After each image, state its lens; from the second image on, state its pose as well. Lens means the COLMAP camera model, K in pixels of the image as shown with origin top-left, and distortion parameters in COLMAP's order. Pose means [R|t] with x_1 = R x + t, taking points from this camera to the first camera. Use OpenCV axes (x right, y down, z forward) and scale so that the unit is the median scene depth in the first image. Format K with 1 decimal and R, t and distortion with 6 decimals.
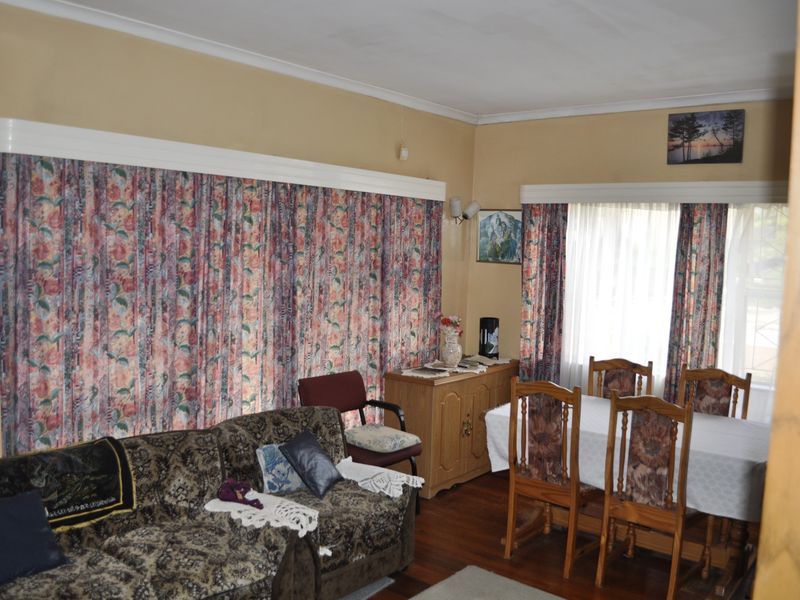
lens RADIAL K [[706.5, 0, 396.5], [0, 706.5, 302.9], [0, 0, 1]] dist [-0.087336, 0.014279]
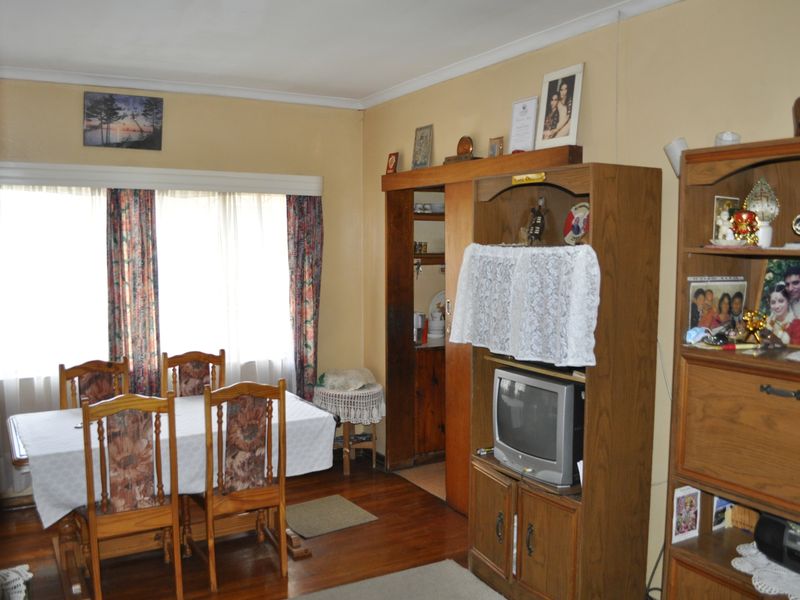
lens RADIAL K [[706.5, 0, 396.5], [0, 706.5, 302.9], [0, 0, 1]] dist [-0.087336, 0.014279]
pose [[0.364644, -0.109840, 0.924646, -0.288534], [0.088588, 0.992606, 0.082977, -0.026961], [-0.926923, 0.051656, 0.371679, 0.246095]]
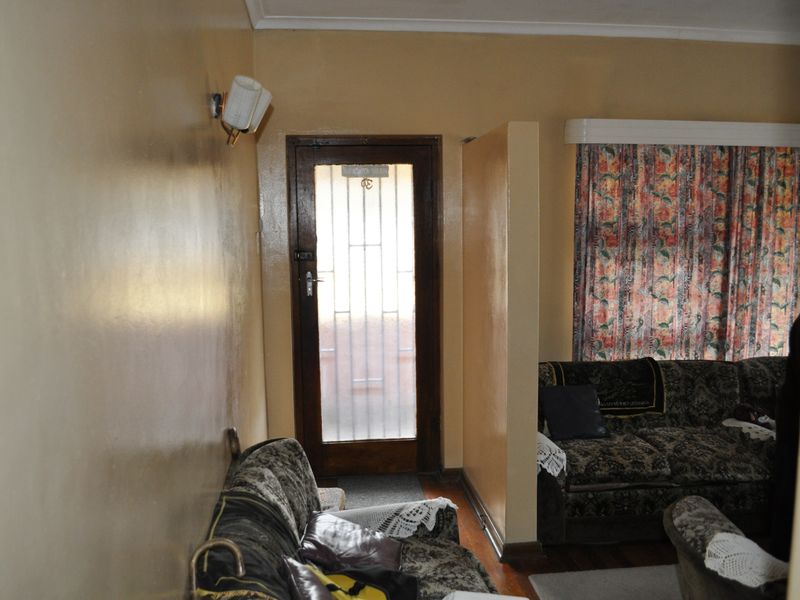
lens RADIAL K [[706.5, 0, 396.5], [0, 706.5, 302.9], [0, 0, 1]] dist [-0.087336, 0.014279]
pose [[0.709096, 0.042989, -0.703800, 0.163193], [-0.024884, 0.999044, 0.035952, 0.057484], [0.704672, -0.007980, 0.709488, -0.253198]]
